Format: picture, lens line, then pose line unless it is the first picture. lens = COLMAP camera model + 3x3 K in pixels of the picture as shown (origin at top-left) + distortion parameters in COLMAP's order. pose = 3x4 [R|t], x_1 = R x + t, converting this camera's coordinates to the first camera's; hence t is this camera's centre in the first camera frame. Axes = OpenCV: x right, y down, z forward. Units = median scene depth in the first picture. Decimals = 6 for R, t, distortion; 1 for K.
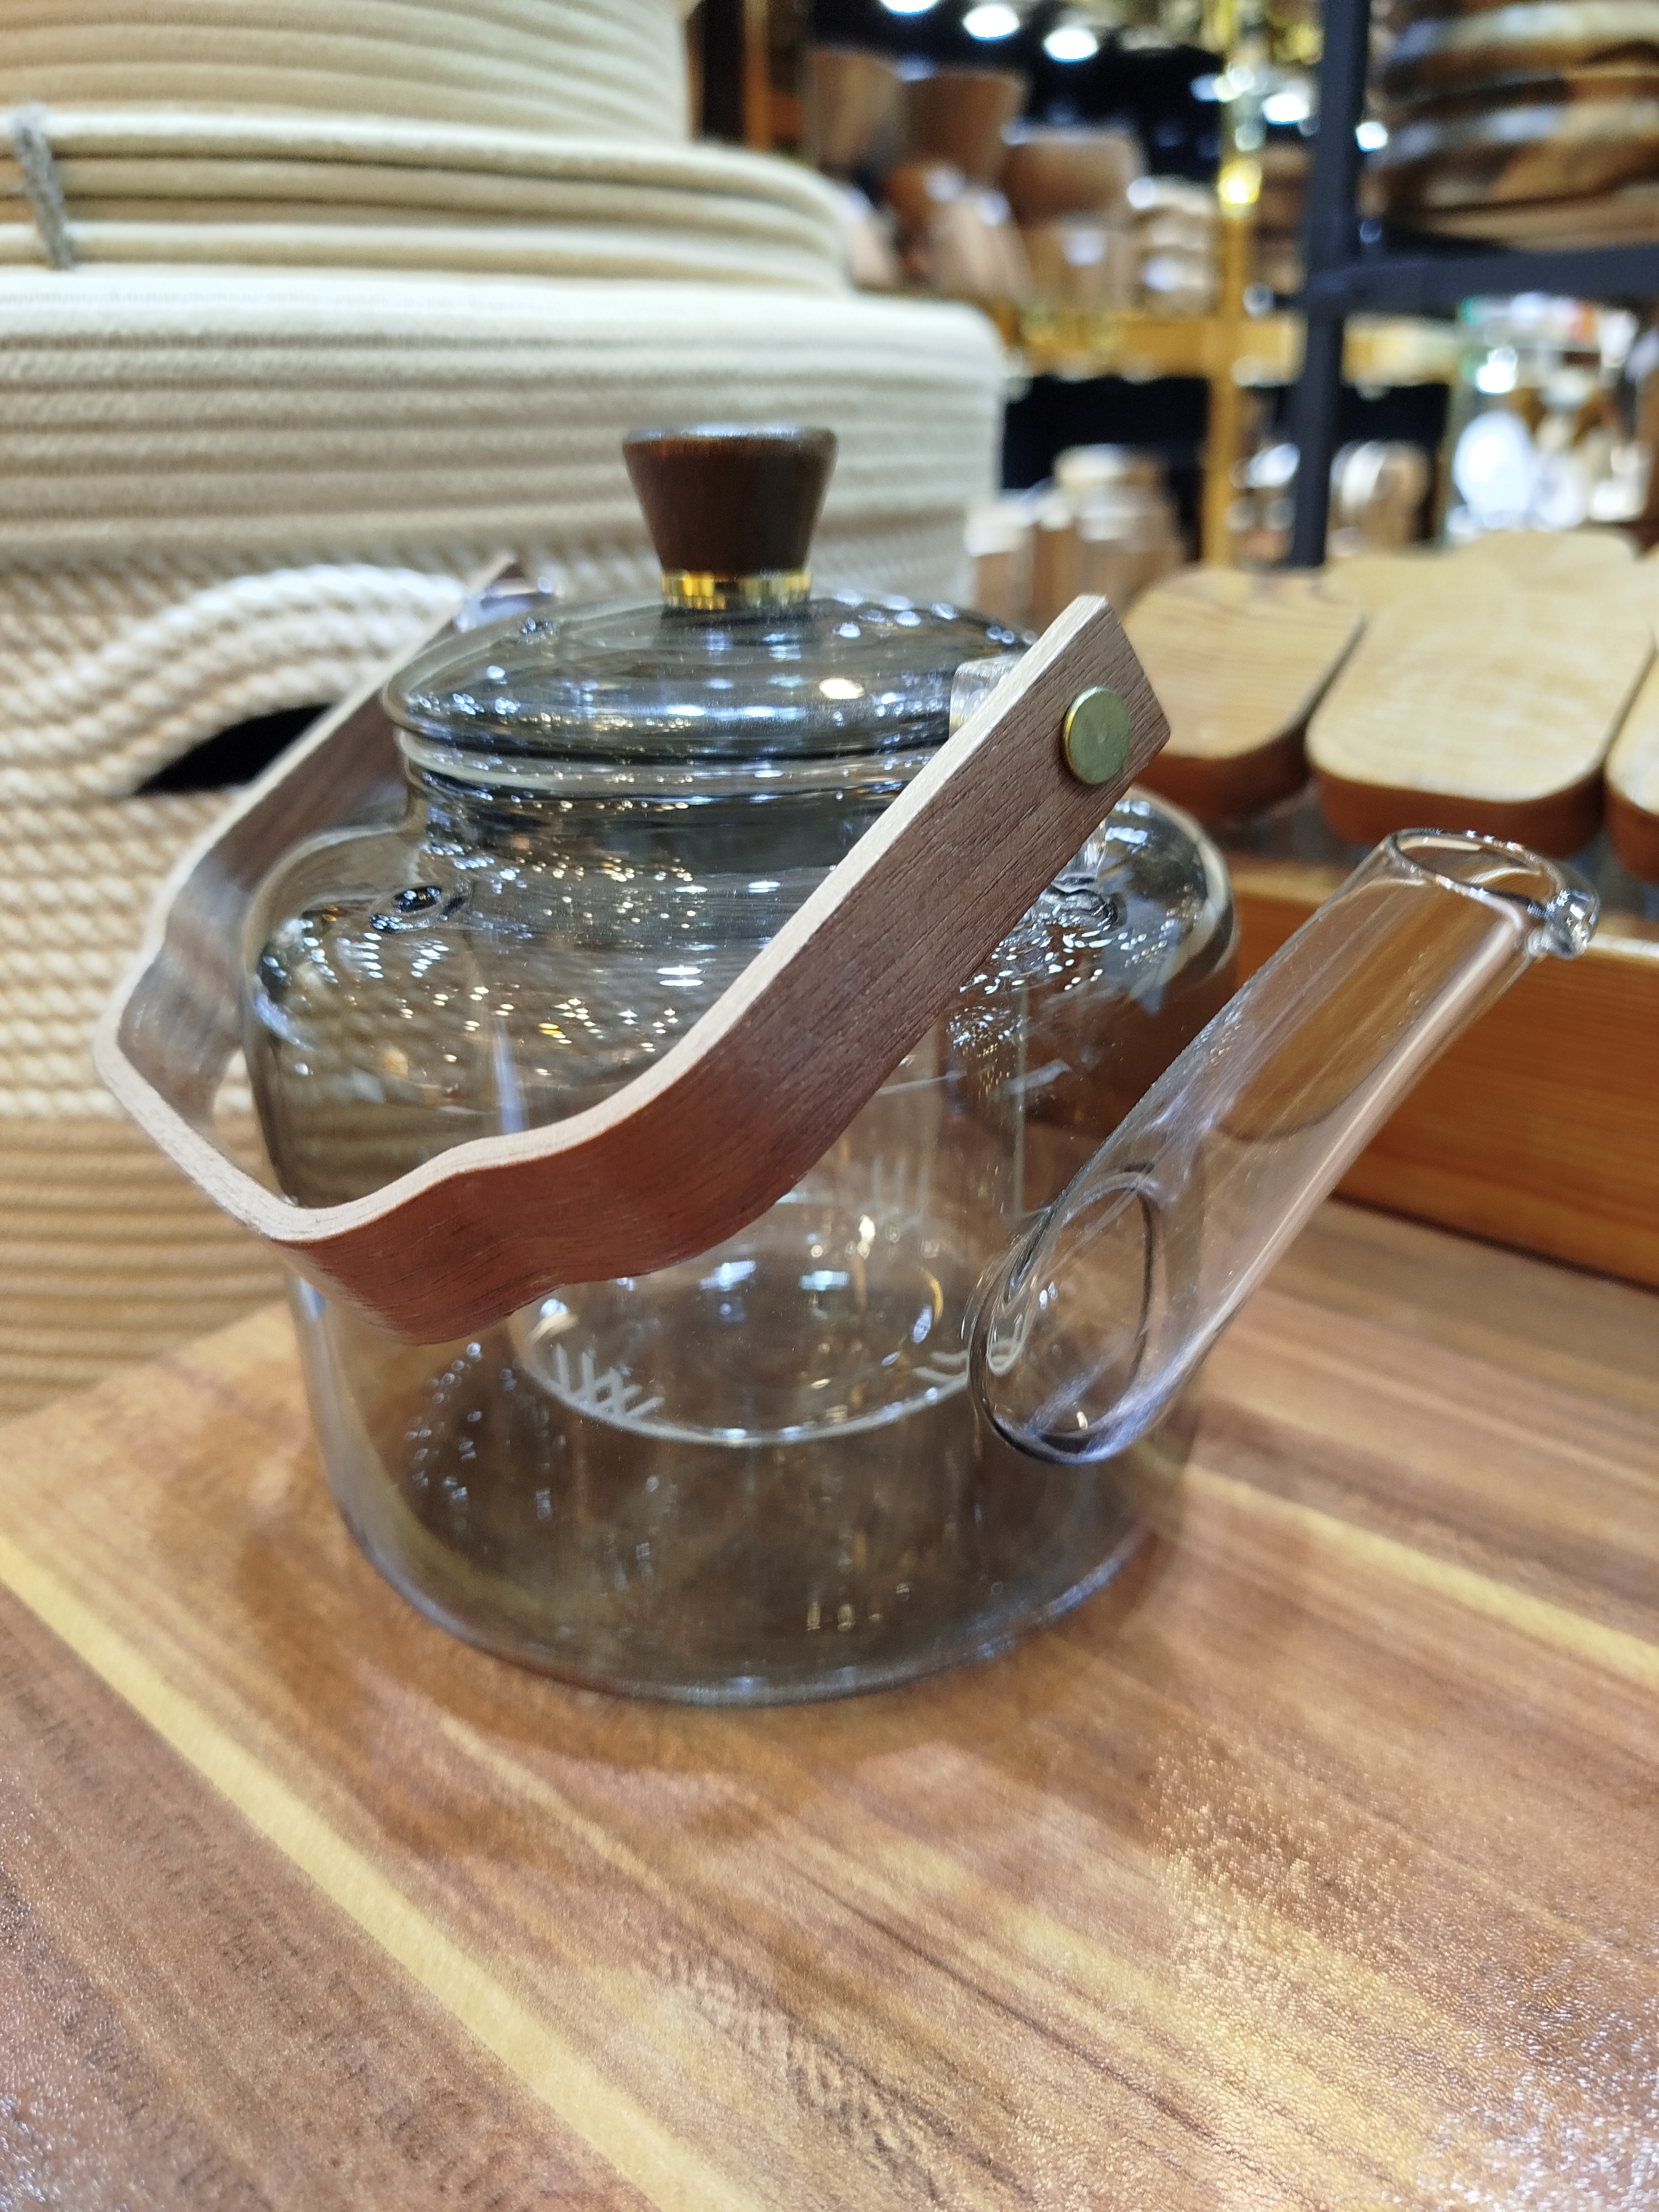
lens RADIAL K [[1536.6, 0, 826.7], [0, 1536.6, 1086.1], [0, 0, 1]] dist [0.003457, 0.002869]
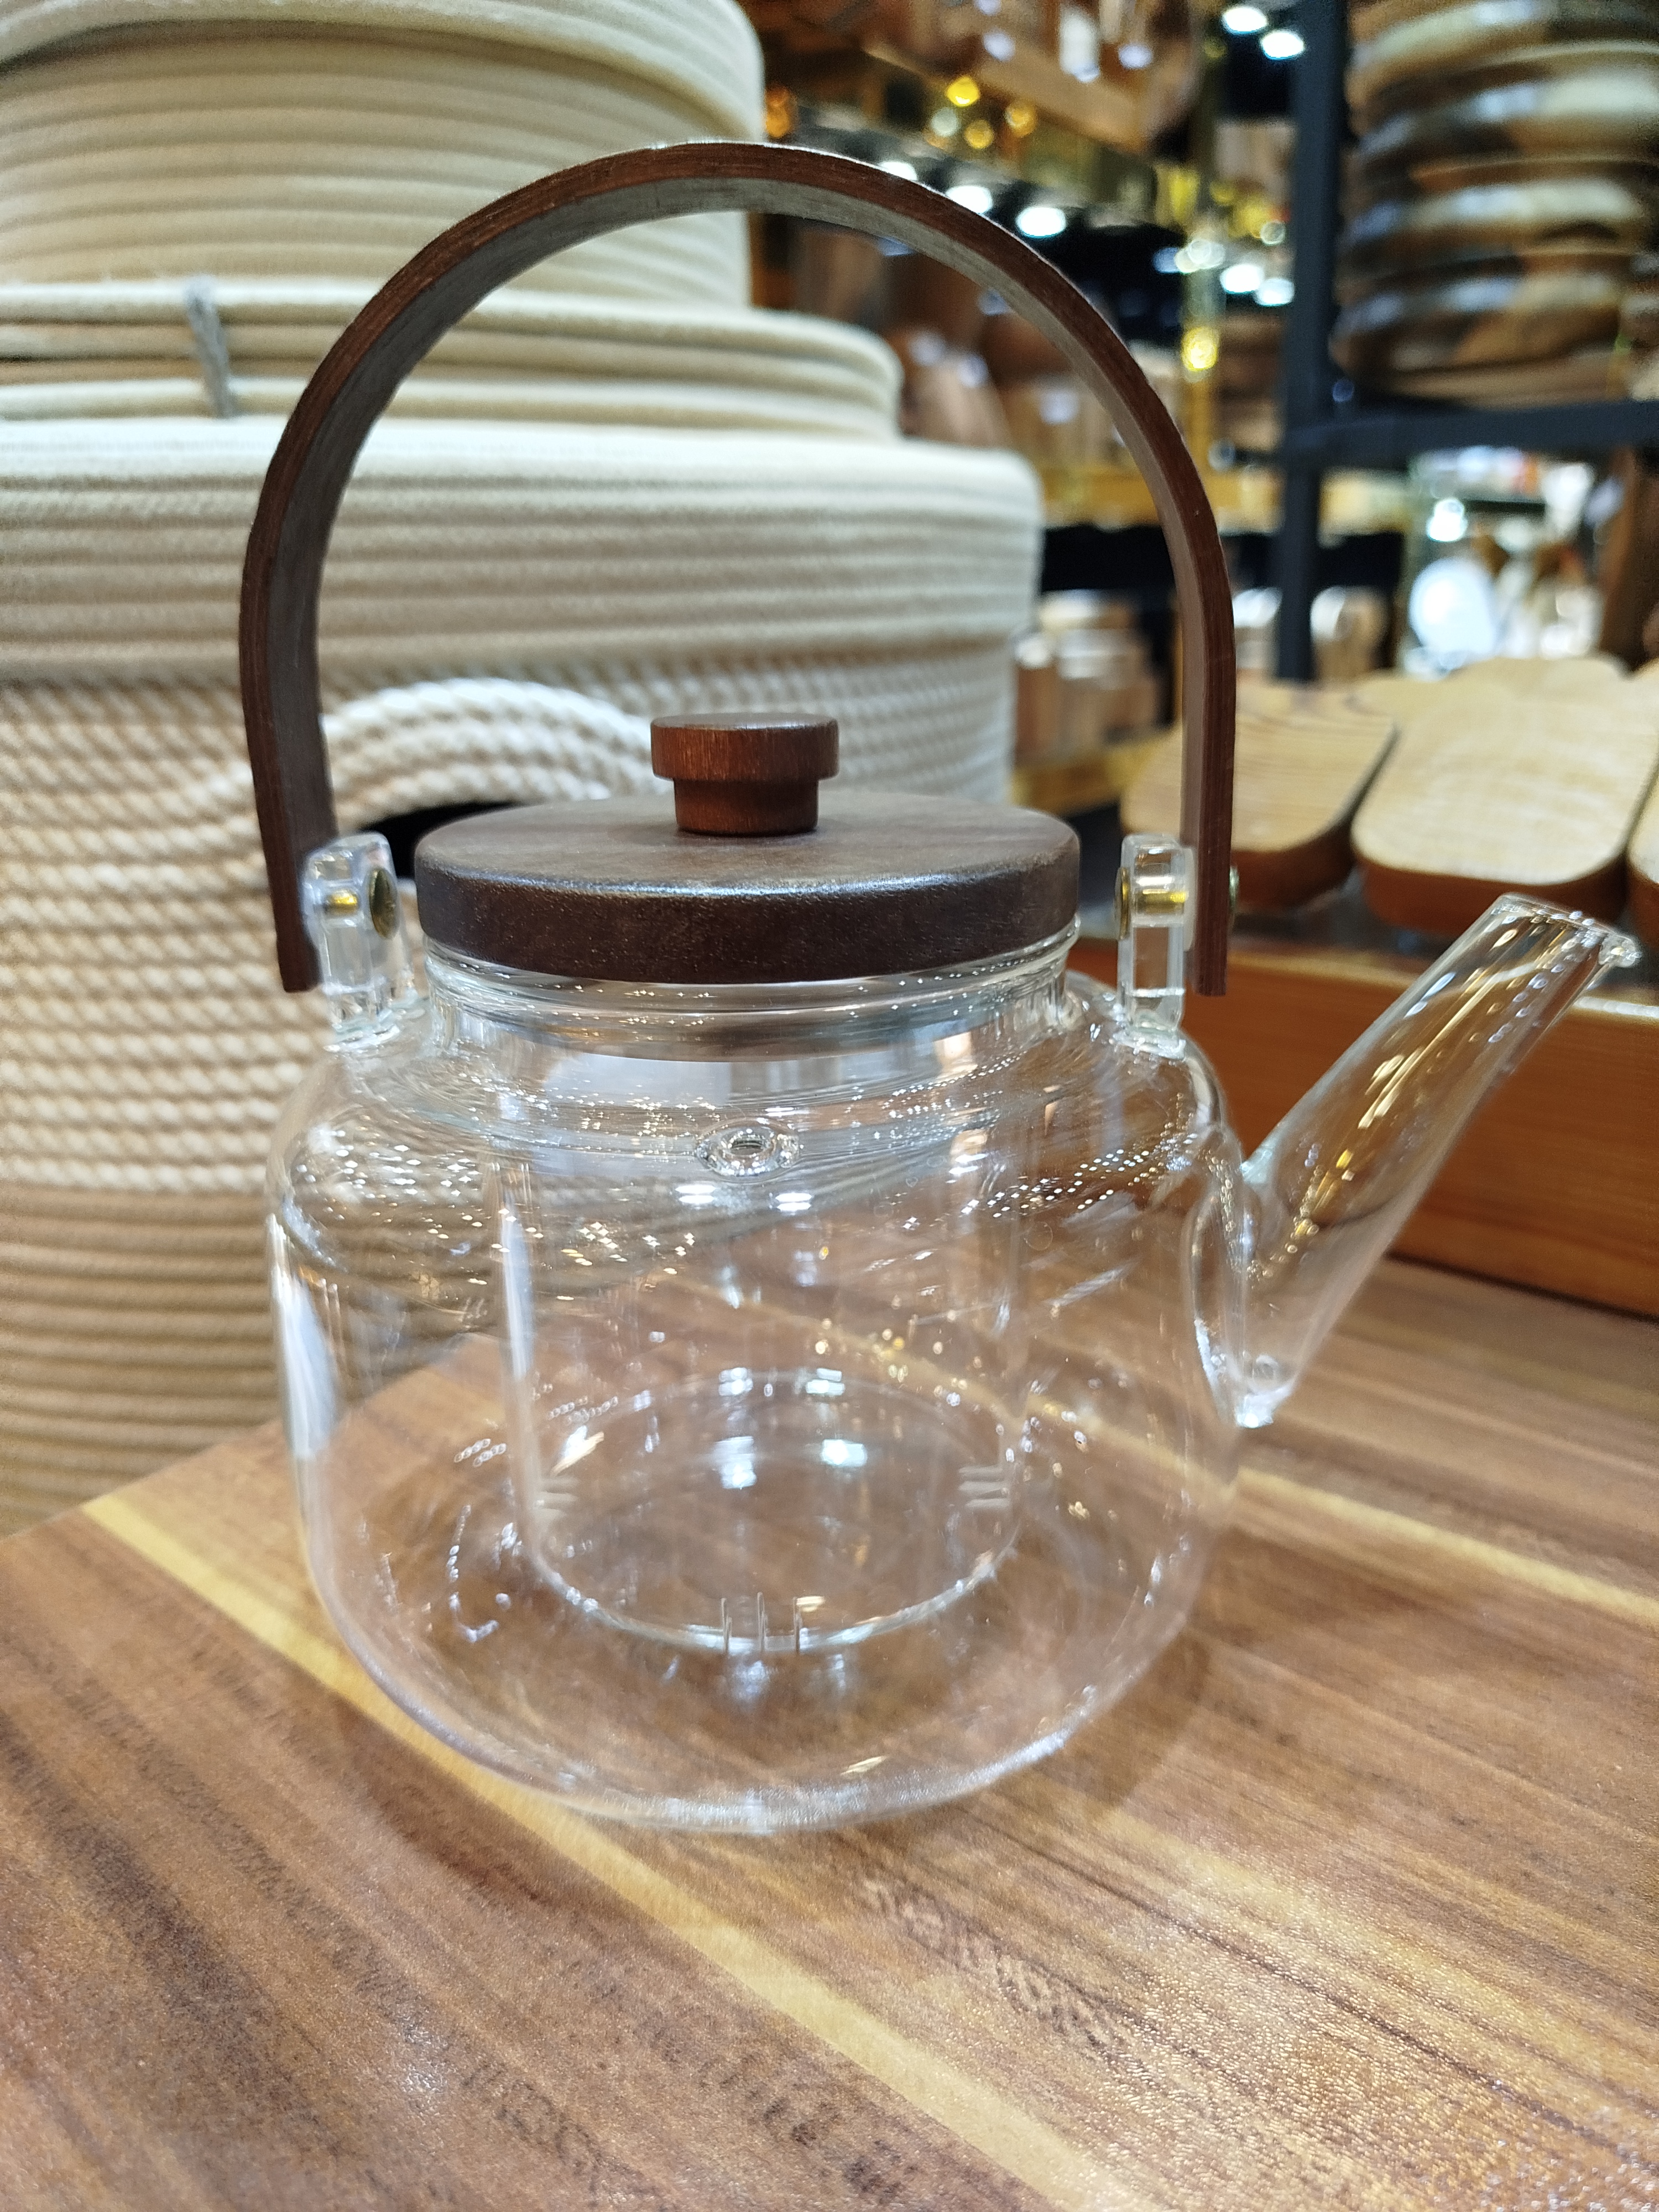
lens RADIAL K [[1545.9, 0, 817.6], [0, 1545.9, 1104.8], [0, 0, 1]] dist [0.002673, 0.009385]
pose [[0.999778, -0.006013, 0.020180, -0.098963], [0.007501, 0.997195, -0.074466, 0.051105], [-0.019675, 0.074601, 0.997019, -0.089072]]
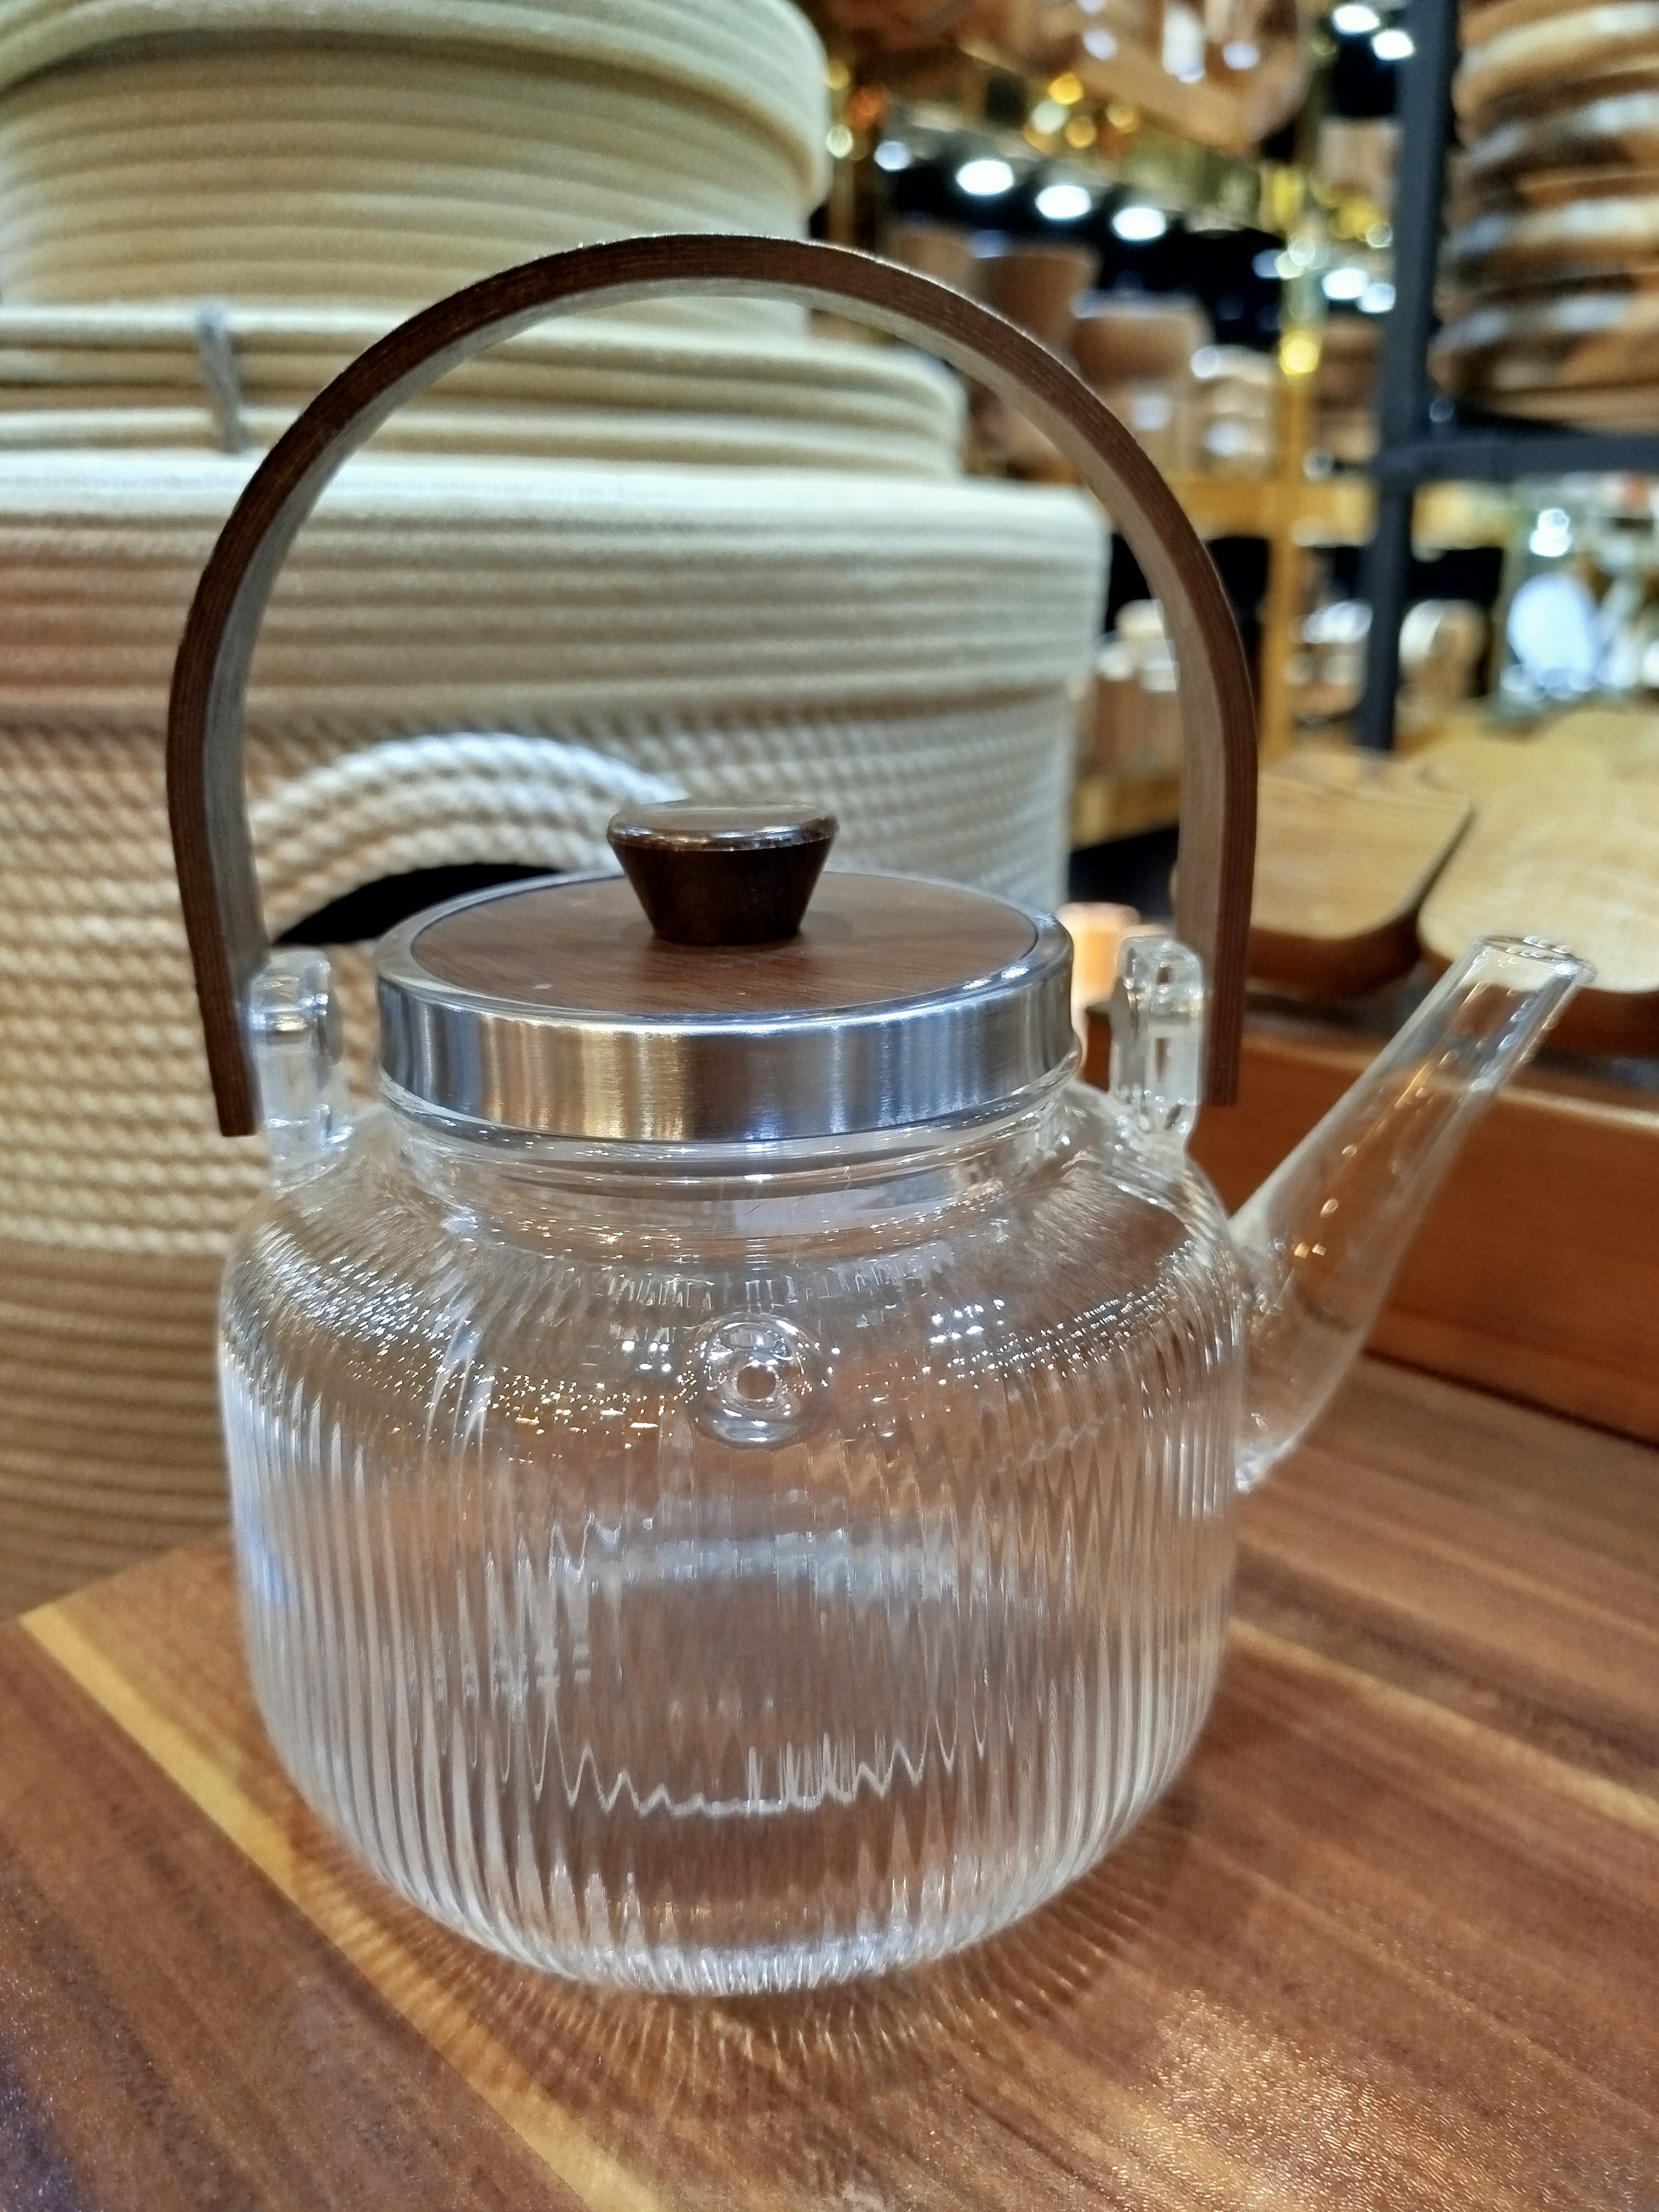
lens RADIAL K [[1545.7, 0, 829.5], [0, 1545.7, 1106.0], [0, 0, 1]] dist [-0.005258, 0.010947]
pose [[0.999391, 0.028674, -0.019870, -0.056360], [-0.029957, 0.997262, -0.067605, -0.025146], [0.017877, 0.068159, 0.997514, -0.018295]]
